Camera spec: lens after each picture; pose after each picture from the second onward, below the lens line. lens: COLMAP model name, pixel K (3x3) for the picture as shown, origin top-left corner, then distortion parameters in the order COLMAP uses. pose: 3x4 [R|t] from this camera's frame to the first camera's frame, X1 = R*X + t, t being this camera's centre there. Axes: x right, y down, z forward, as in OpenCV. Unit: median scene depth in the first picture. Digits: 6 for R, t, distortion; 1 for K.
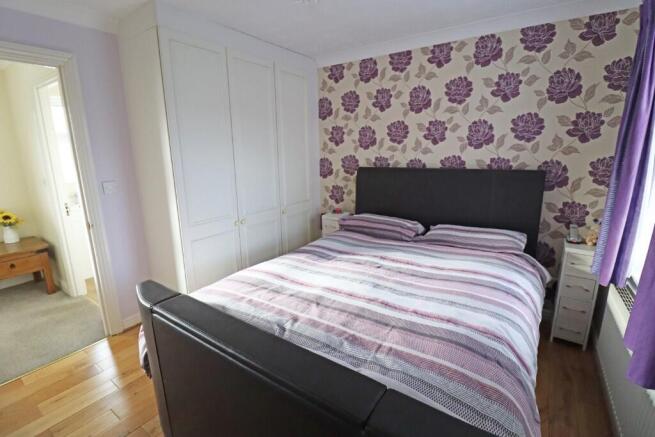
lens RADIAL K [[303.7, 0, 331.5], [0, 303.7, 218.4], [0, 0, 1]] dist [-0.017350, -0.000376]
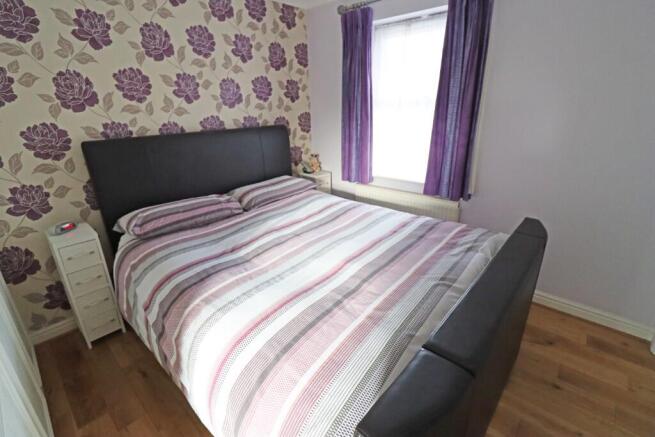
lens RADIAL K [[303.7, 0, 331.2], [0, 303.7, 221.2], [0, 0, 1]] dist [-0.017350, -0.000376]
pose [[0.108147, -0.355017, 0.928583, -0.636512], [0.222433, 0.919022, 0.325456, -0.153897], [-0.968931, 0.171351, 0.178357, 0.628701]]
